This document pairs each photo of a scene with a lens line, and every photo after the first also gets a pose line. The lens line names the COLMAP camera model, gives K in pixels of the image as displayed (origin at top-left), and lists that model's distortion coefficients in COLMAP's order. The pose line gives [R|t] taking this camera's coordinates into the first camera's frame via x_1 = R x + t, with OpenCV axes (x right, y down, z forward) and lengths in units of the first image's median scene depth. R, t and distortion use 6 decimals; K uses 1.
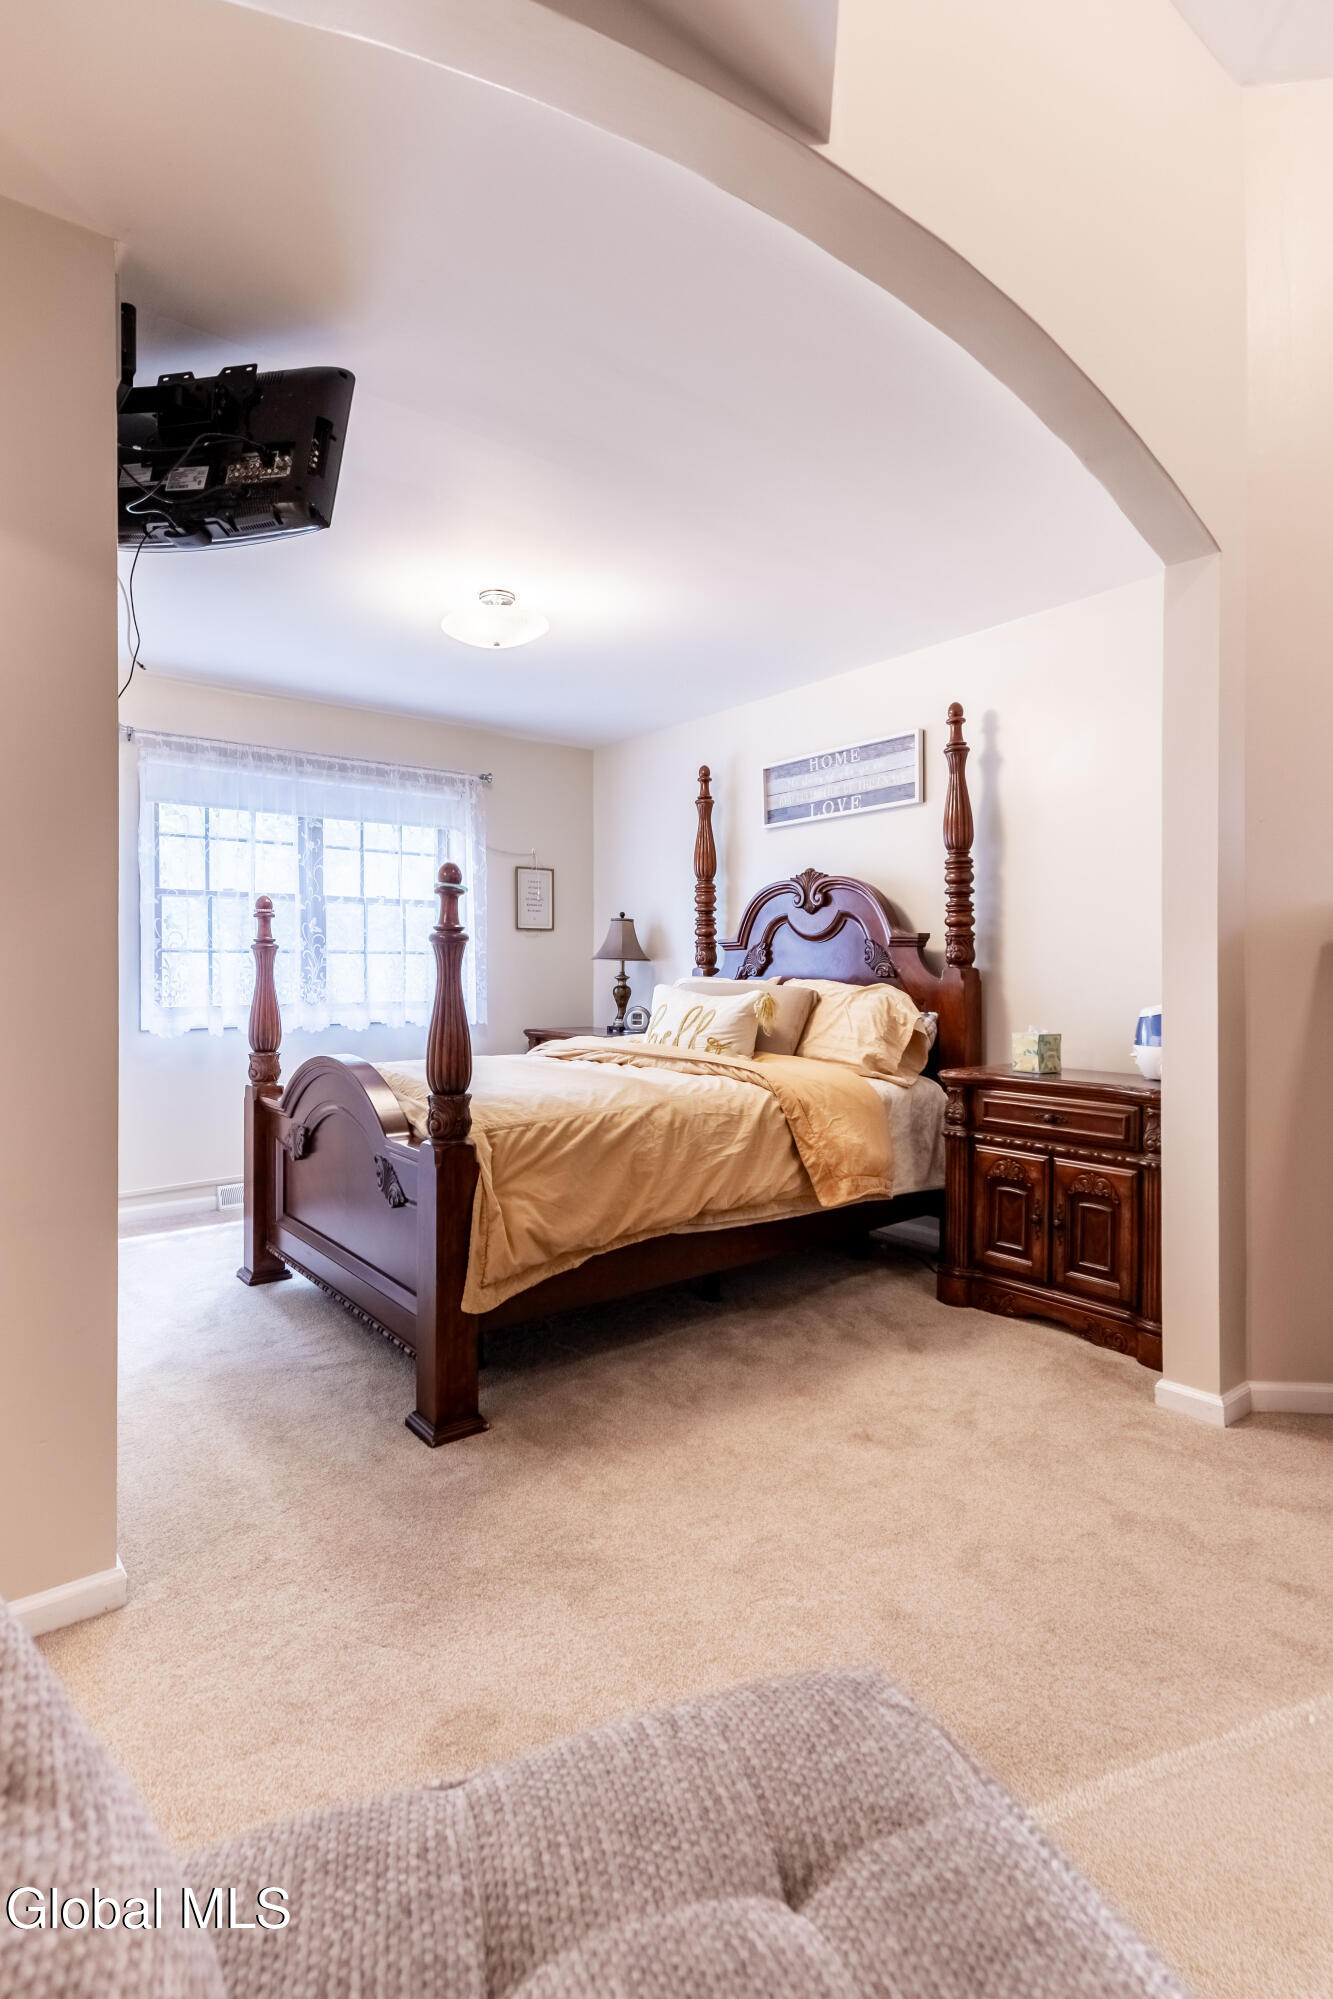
lens RADIAL K [[926.0, 0, 670.9], [0, 926.0, 967.8], [0, 0, 1]] dist [-0.002686, -0.001081]
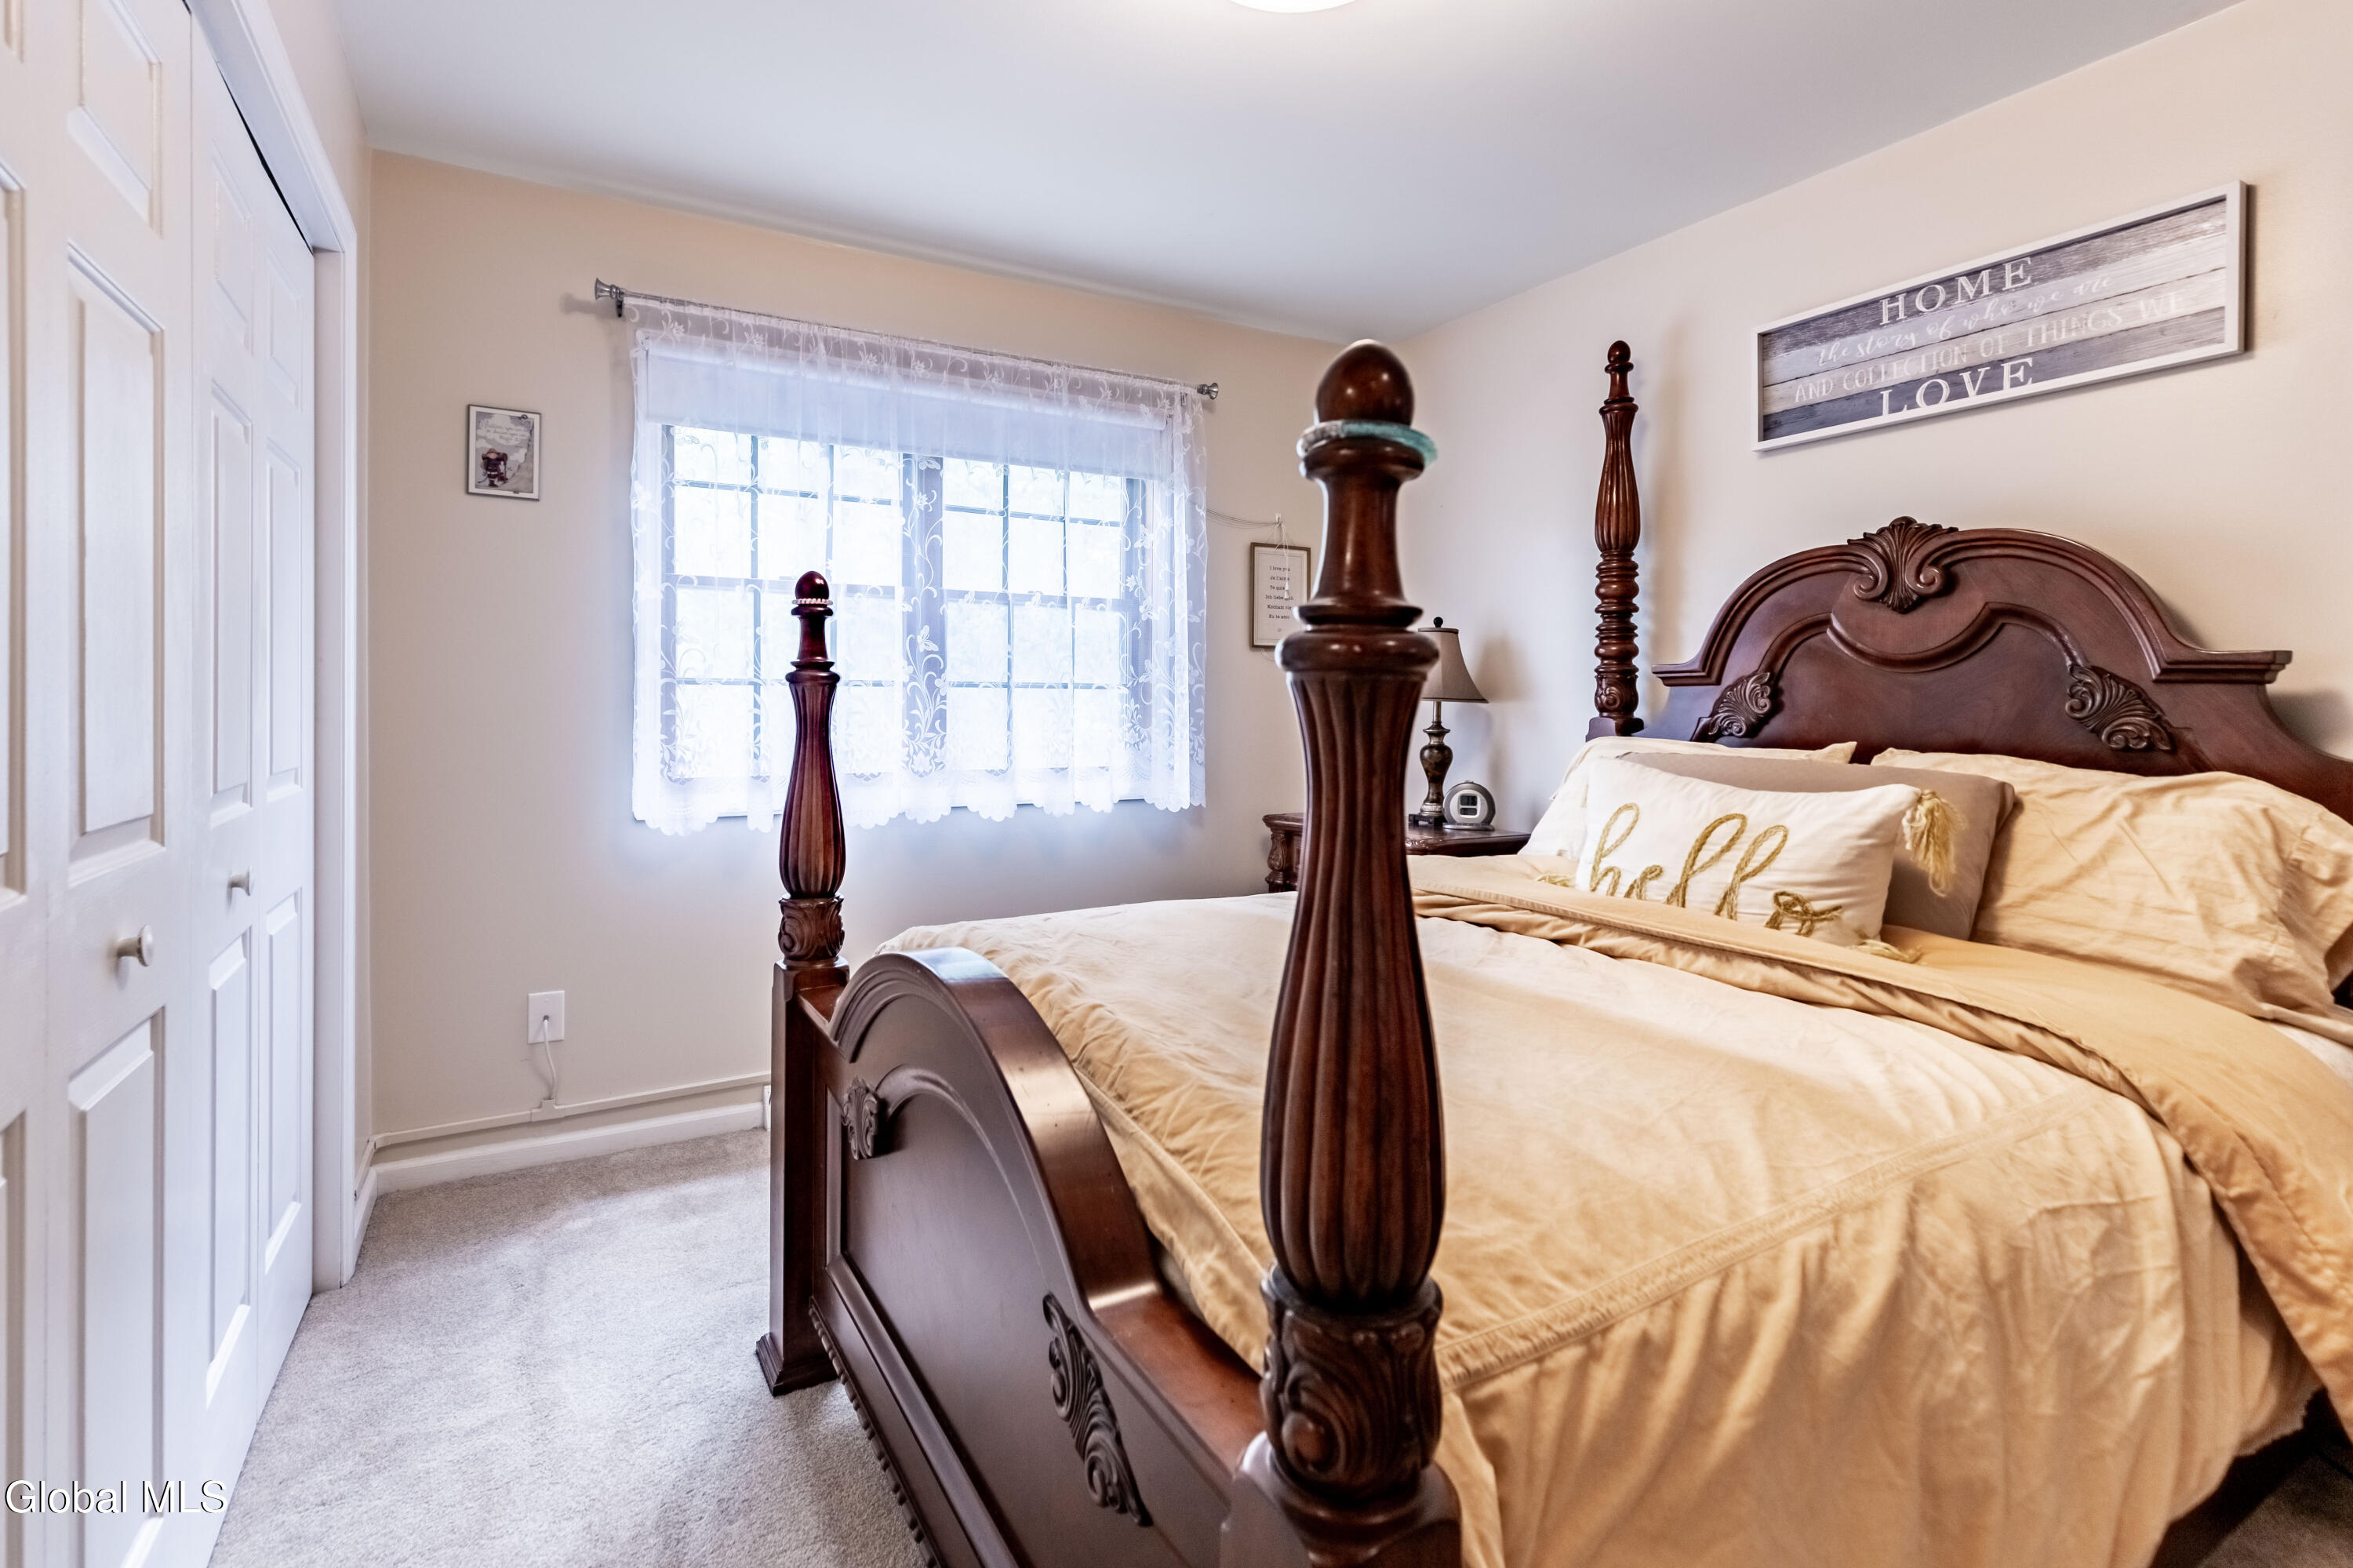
lens RADIAL K [[1090.0, 0, 1164.3], [0, 1090.0, 693.7], [0, 0, 1]] dist [-0.002686, -0.001081]
pose [[0.985061, 0.006439, -0.172086, -0.127267], [-0.007297, 0.999964, -0.004352, -0.010519], [0.172052, 0.005543, 0.985072, 0.372966]]
